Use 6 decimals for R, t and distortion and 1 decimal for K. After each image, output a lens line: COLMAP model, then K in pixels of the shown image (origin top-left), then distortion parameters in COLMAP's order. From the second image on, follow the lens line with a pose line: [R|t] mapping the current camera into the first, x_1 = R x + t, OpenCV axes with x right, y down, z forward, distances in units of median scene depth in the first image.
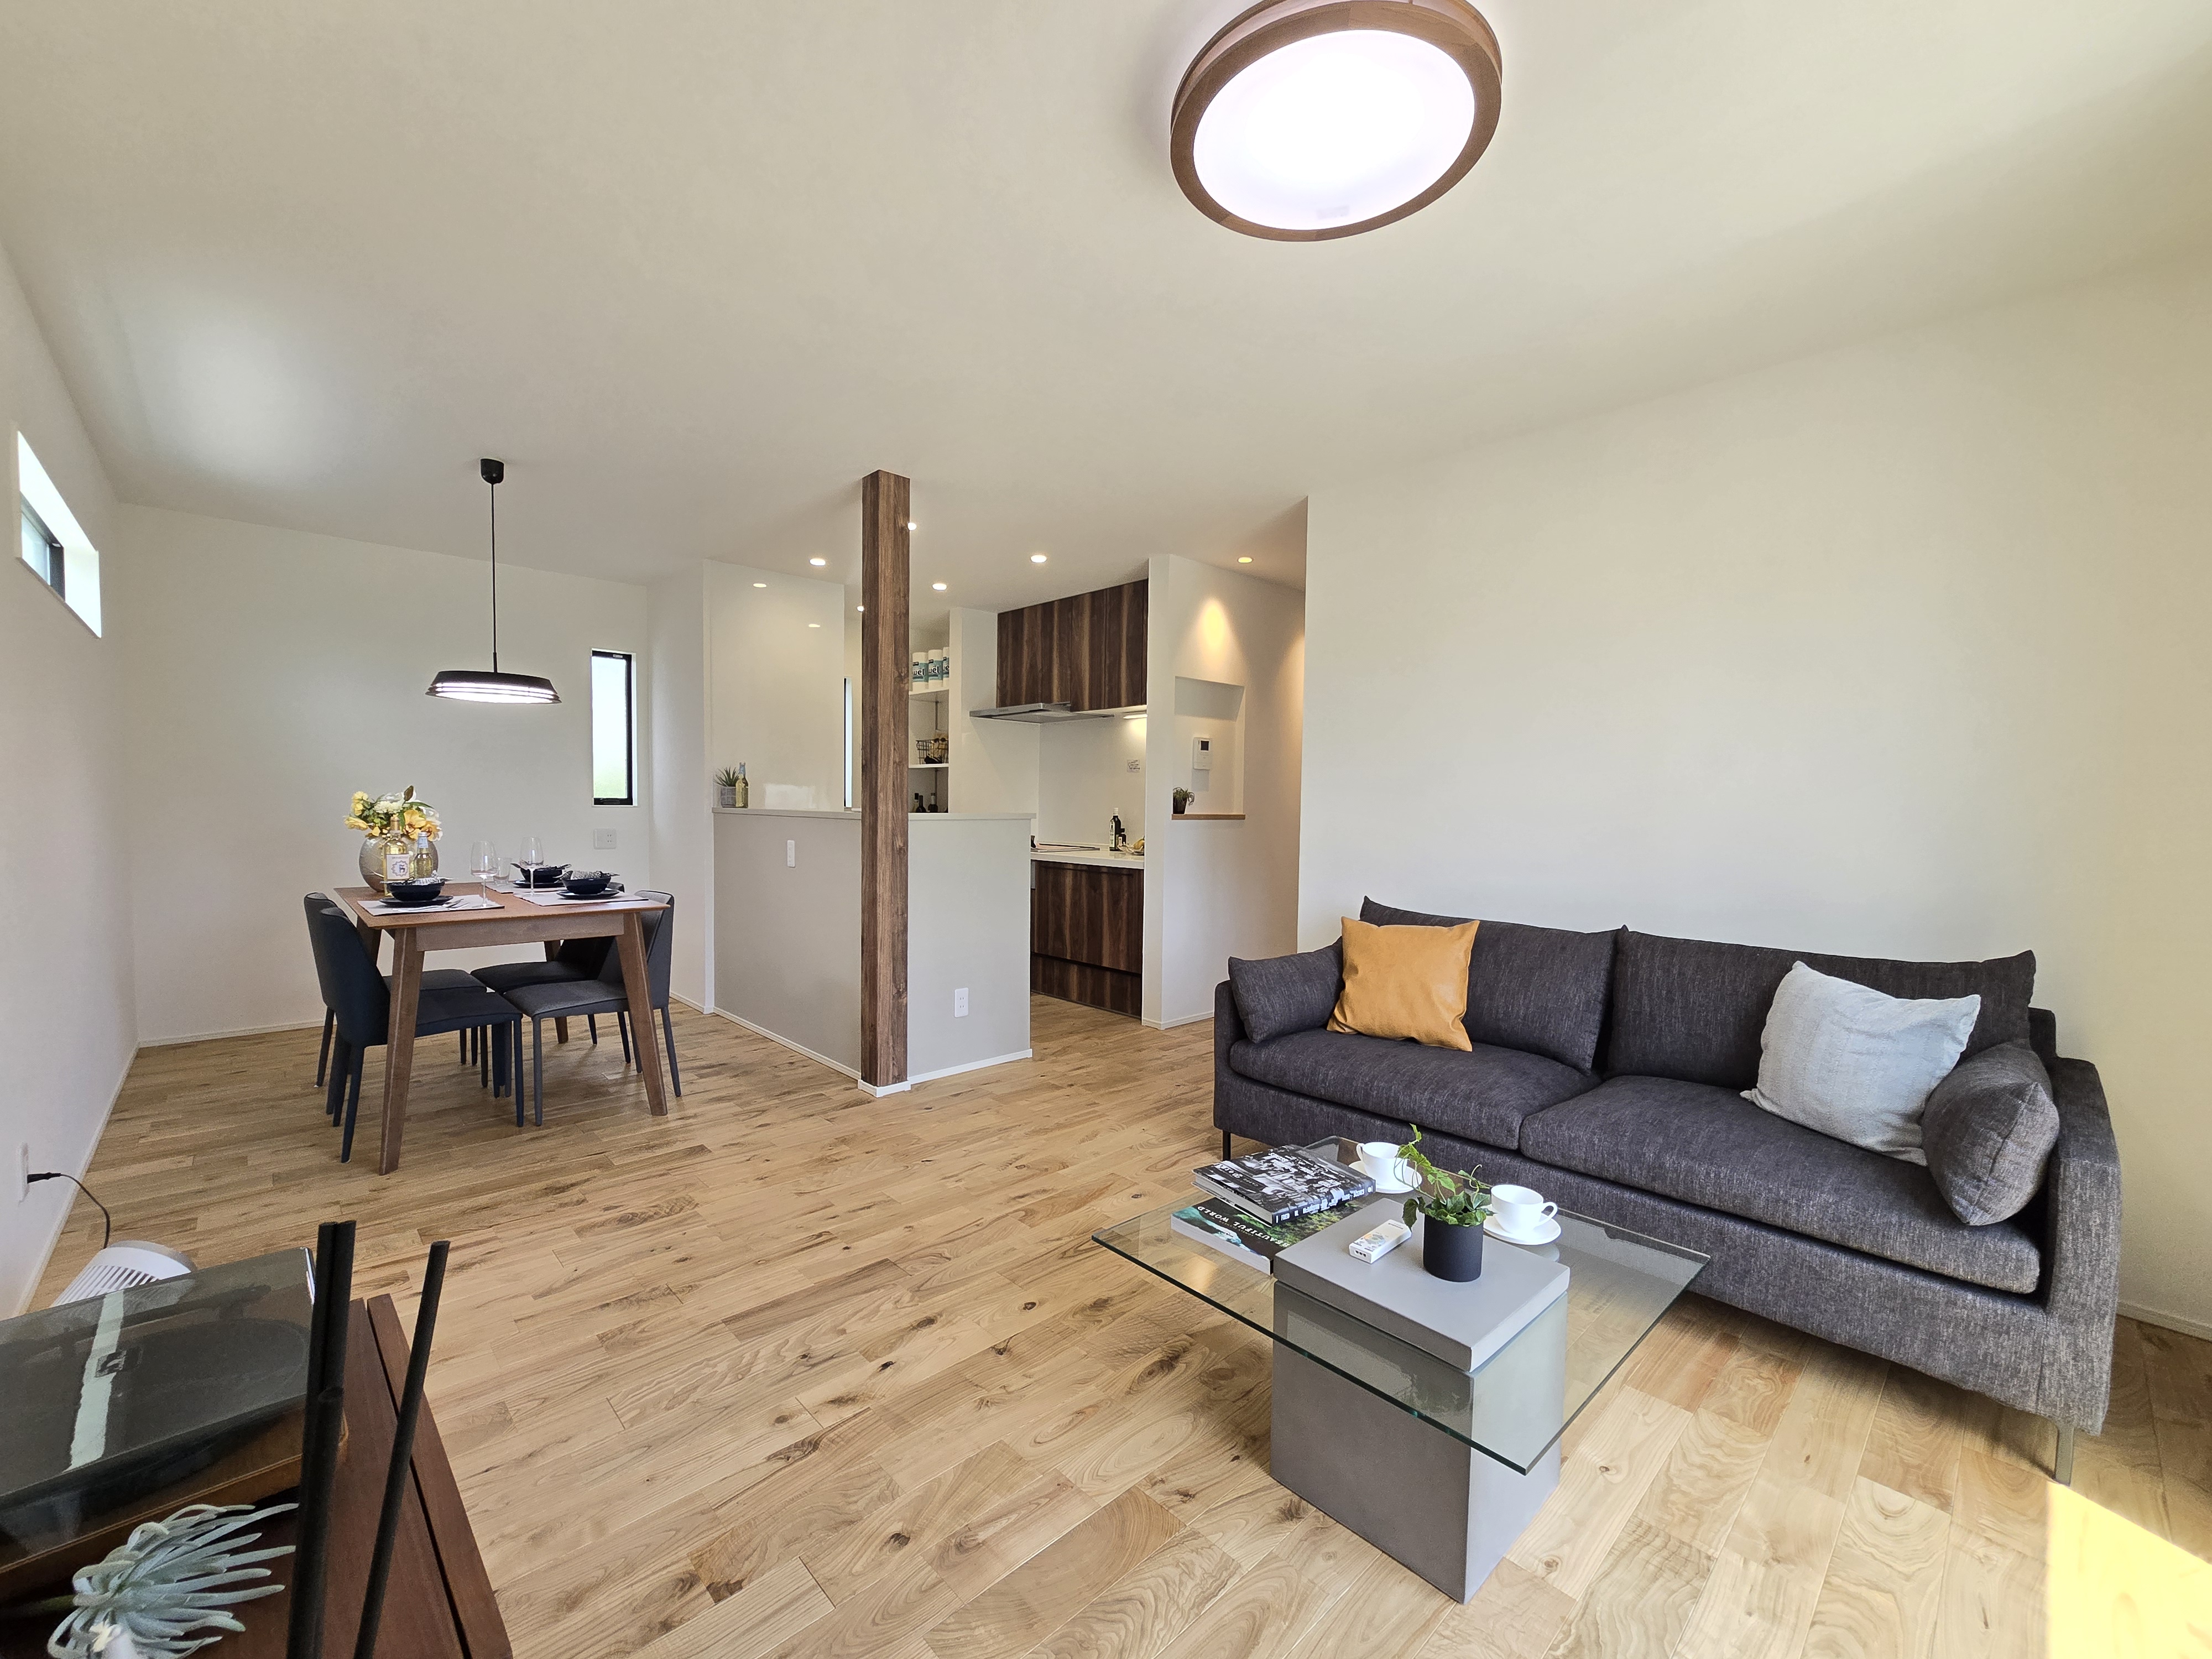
lens RADIAL K [[911.9, 0, 1099.5], [0, 911.9, 840.5], [0, 0, 1]] dist [-0.004749, 0.001752]
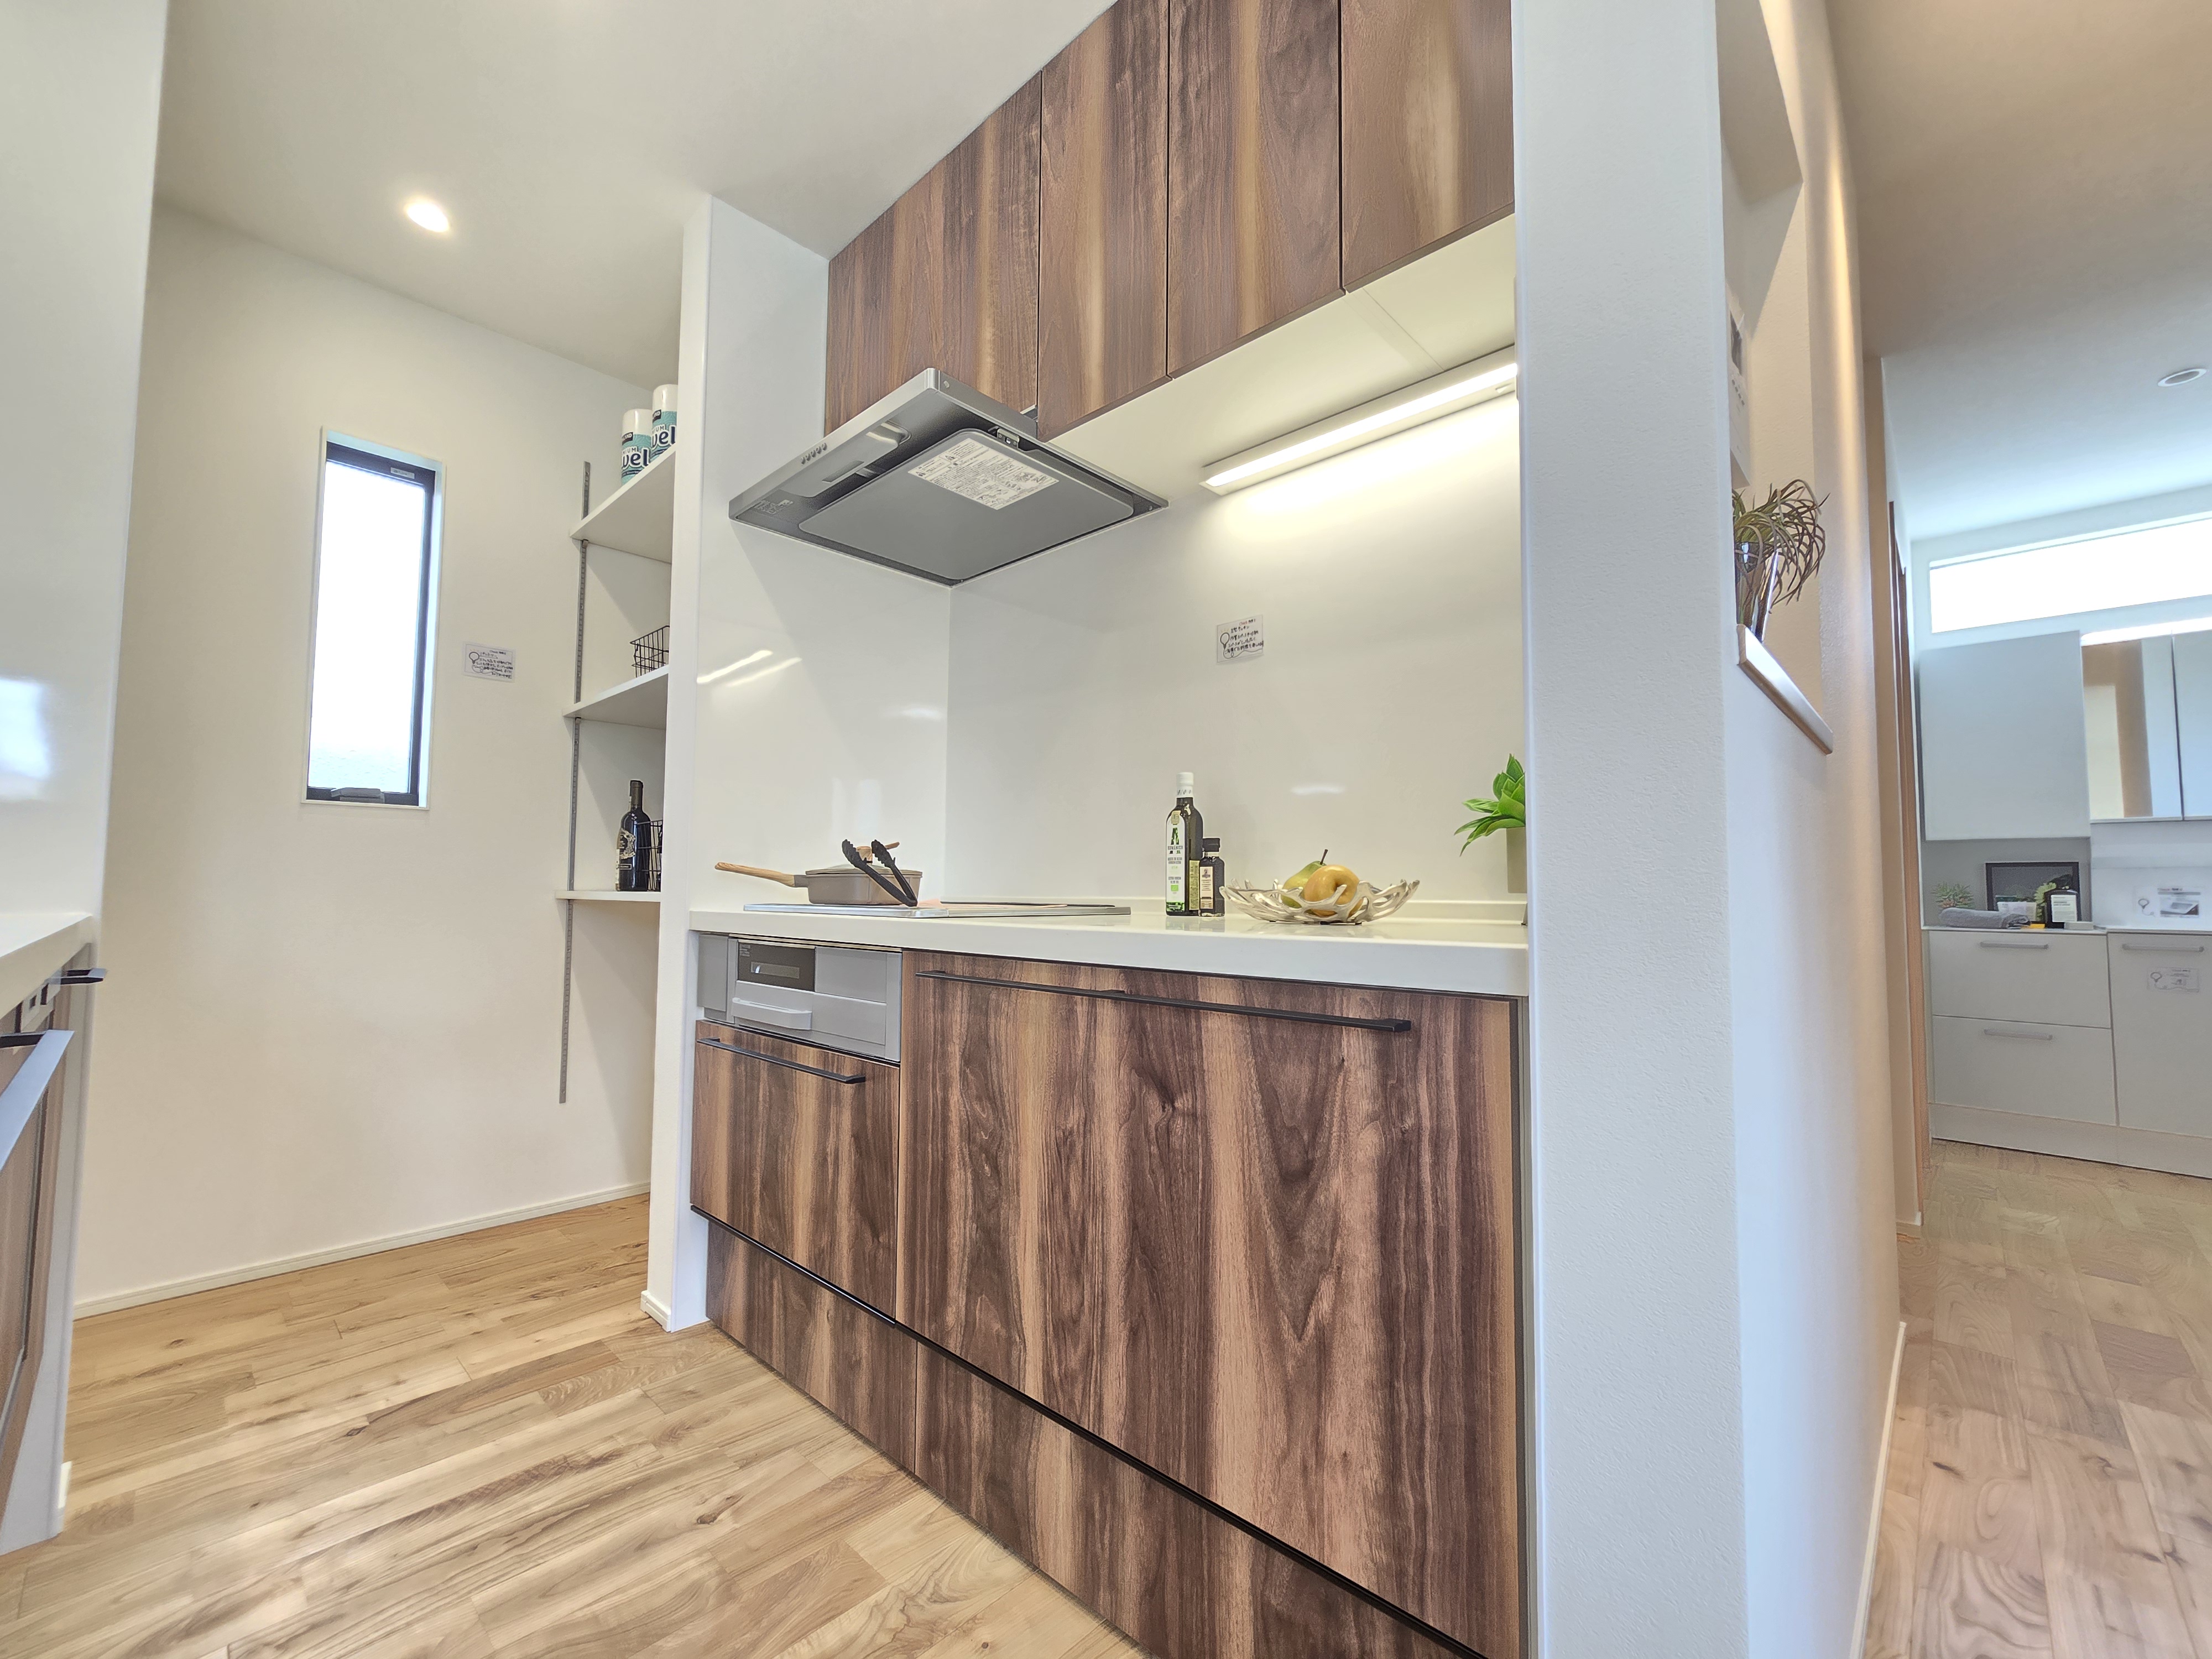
lens RADIAL K [[911.9, 0, 1109.9], [0, 911.9, 838.5], [0, 0, 1]] dist [-0.004749, 0.001752]
pose [[0.998218, -0.005214, 0.059442, -0.040027], [0.011246, 0.994762, -0.101602, 0.026082], [-0.058601, 0.102089, 0.993048, 1.098216]]
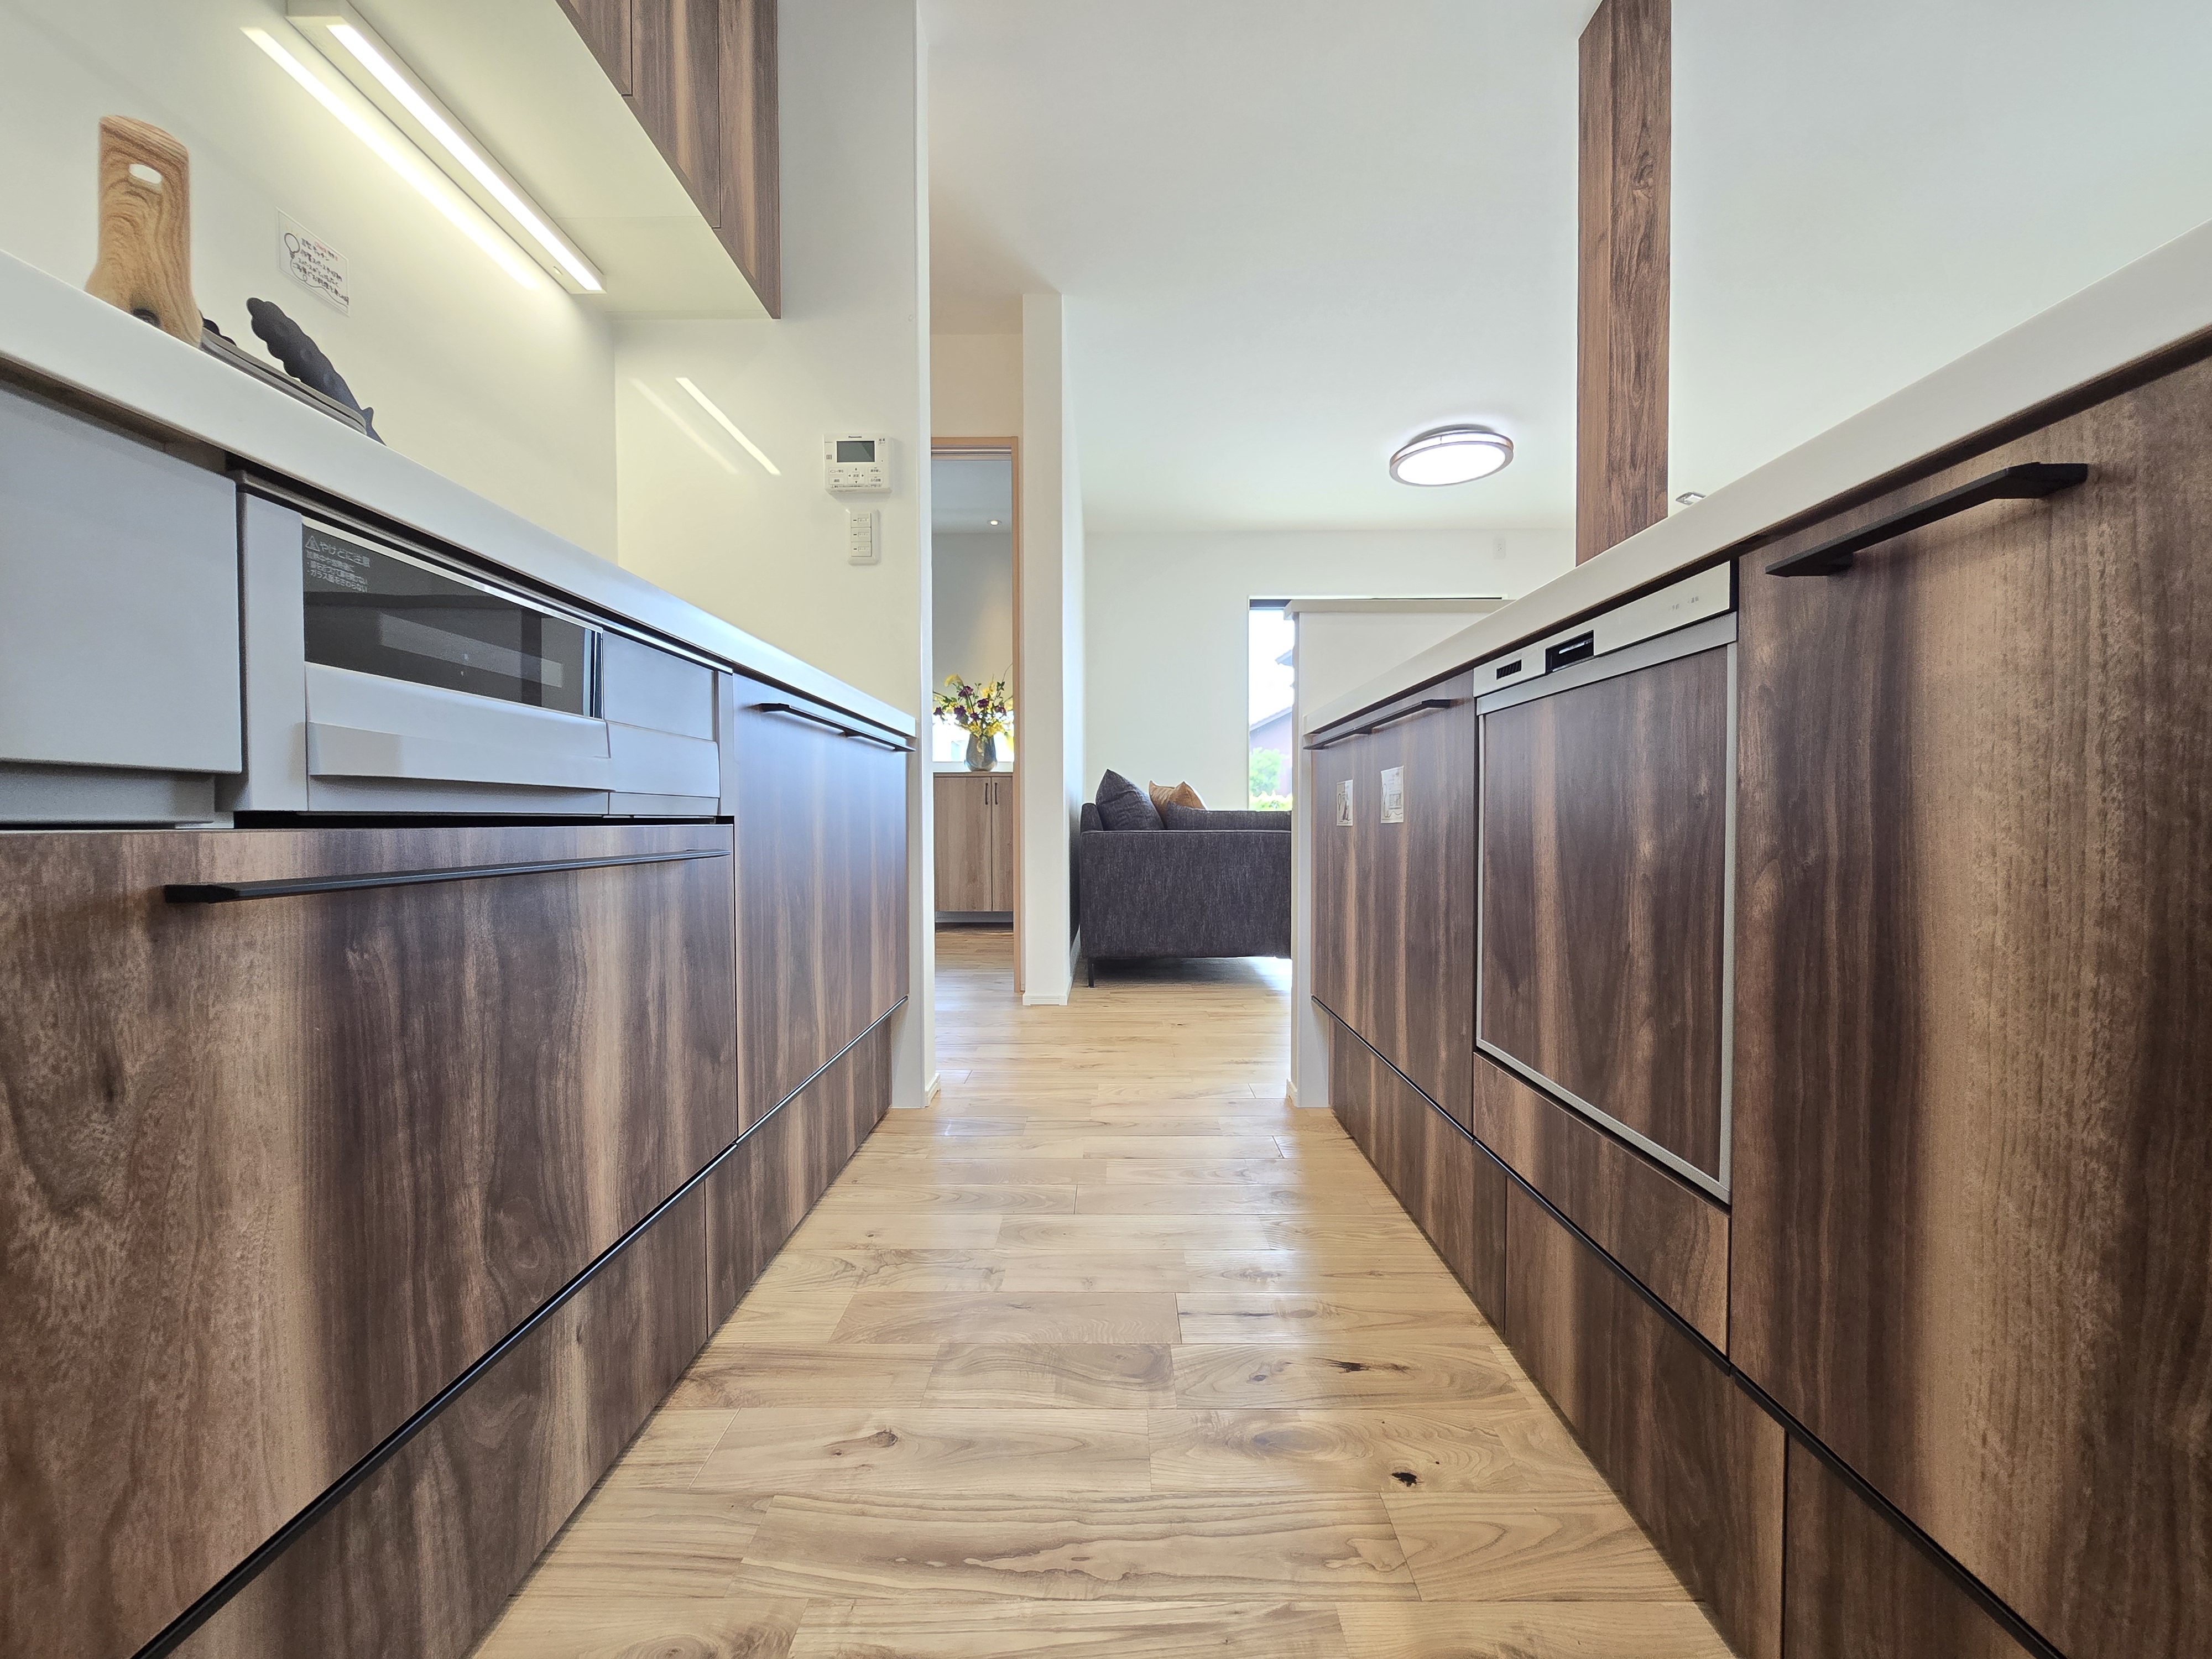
lens RADIAL K [[911.9, 0, 1110.5], [0, 911.9, 823.3], [0, 0, 1]] dist [-0.004749, 0.001752]
pose [[-0.725662, -0.016665, 0.687849, -0.394011], [0.023477, 0.998525, 0.048959, 0.070226], [-0.687651, 0.051677, -0.724200, 1.618017]]
